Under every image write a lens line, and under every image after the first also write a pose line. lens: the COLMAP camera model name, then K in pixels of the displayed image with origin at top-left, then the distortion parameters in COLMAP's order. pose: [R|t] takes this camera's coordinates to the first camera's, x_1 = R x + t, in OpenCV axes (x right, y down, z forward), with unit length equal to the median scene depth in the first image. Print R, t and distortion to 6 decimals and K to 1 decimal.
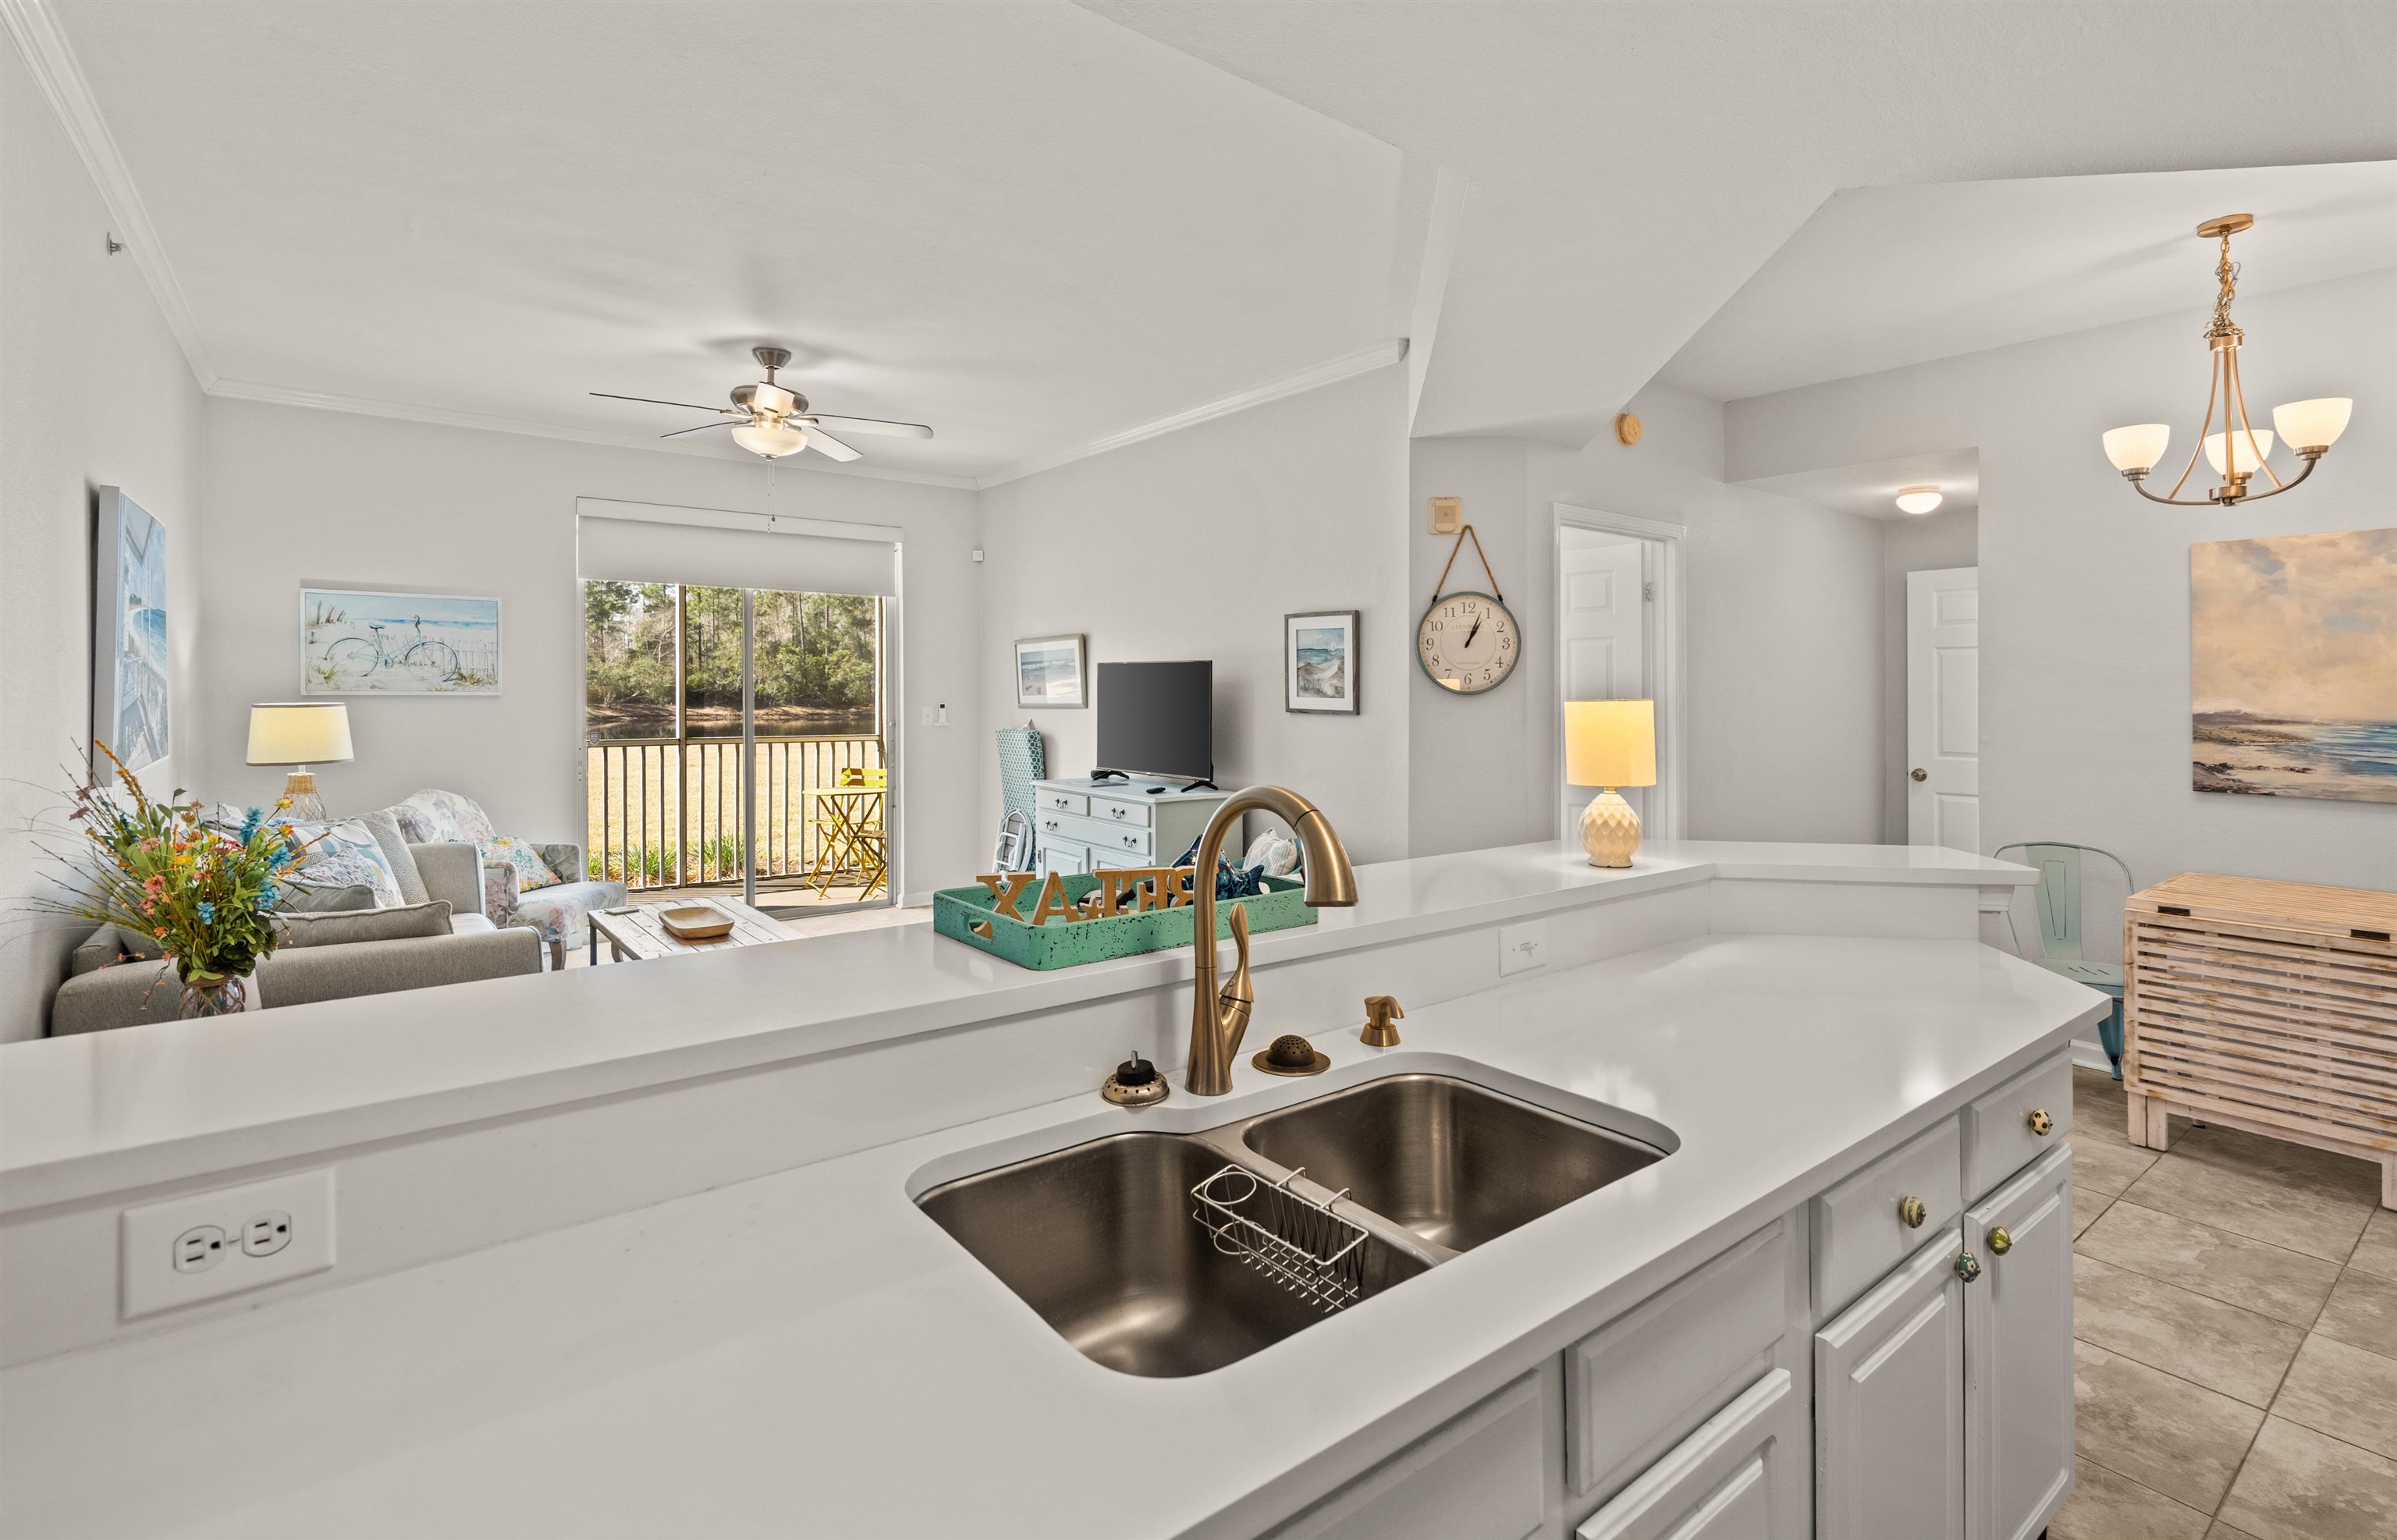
lens RADIAL K [[1113.3, 0, 1201.1], [0, 1113.3, 679.5], [0, 0, 1]] dist [-0.004037, 0.000026]
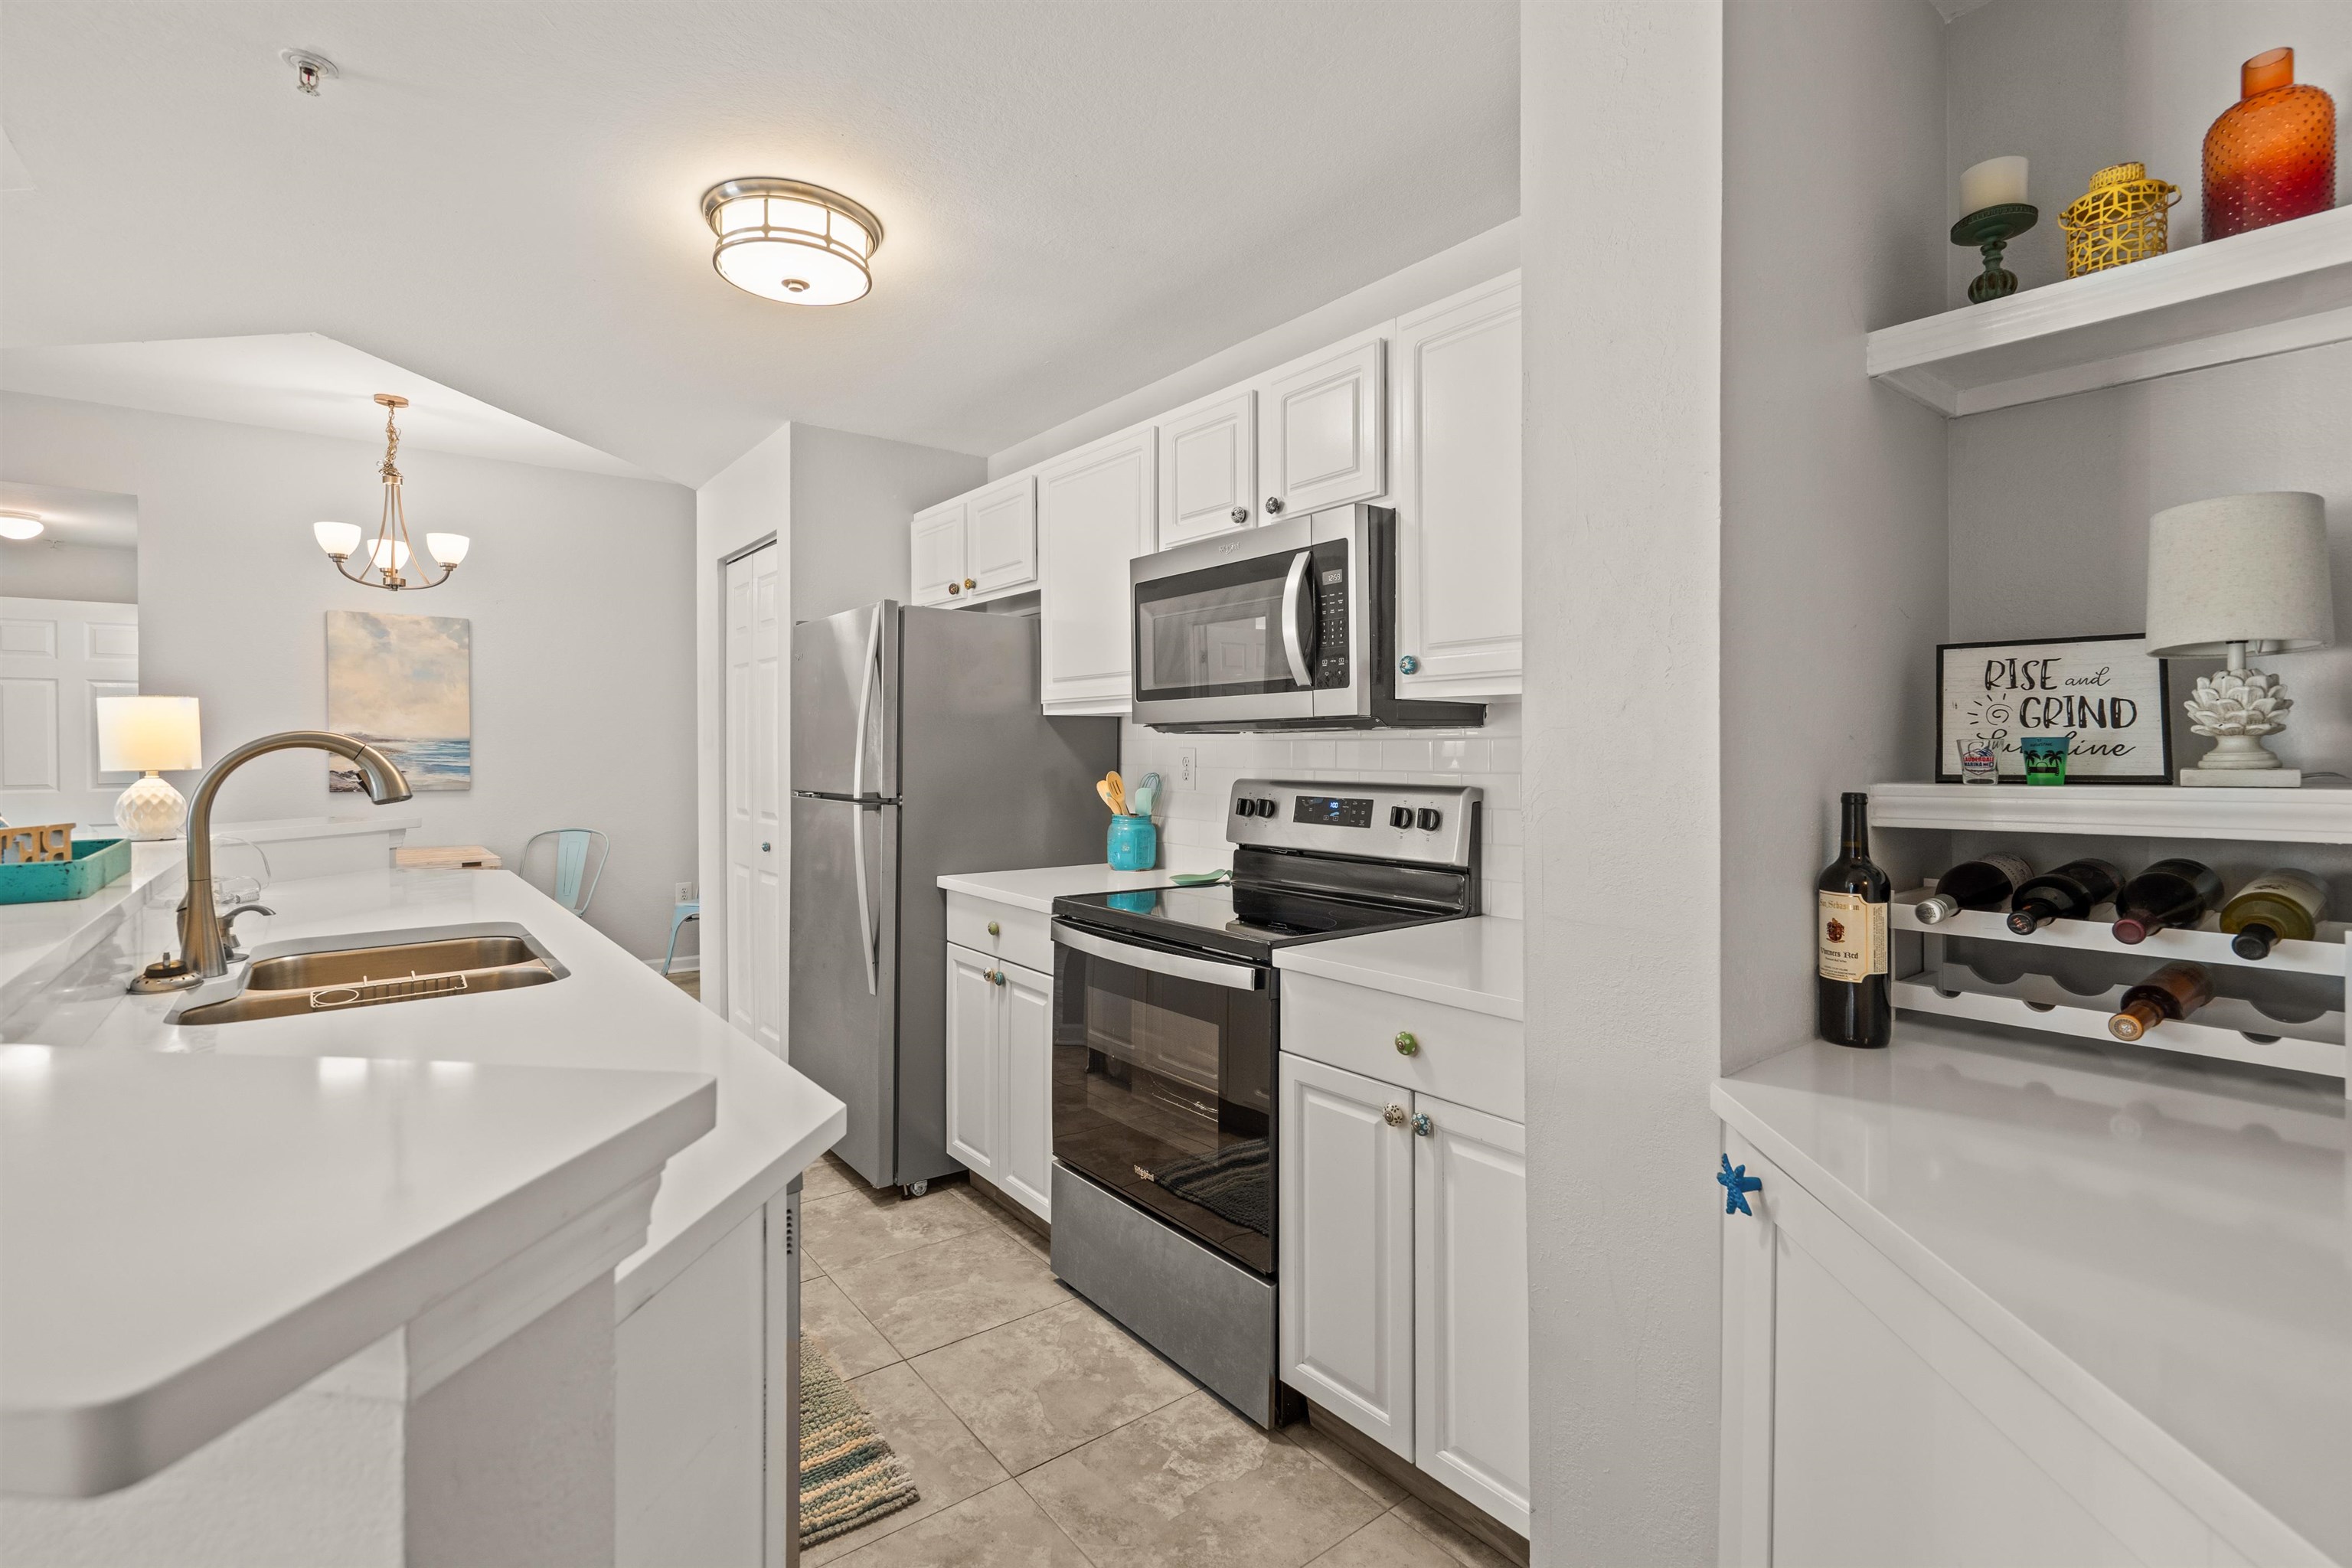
lens RADIAL K [[1075.2, 0, 1169.5], [0, 1075.2, 764.0], [0, 0, 1]] dist [-0.002890, 0.000782]
pose [[0.001102, -0.019673, 0.999806, -0.426989], [-0.006121, 0.999788, 0.019679, 0.033755], [-0.999981, -0.006141, 0.000981, -0.032868]]
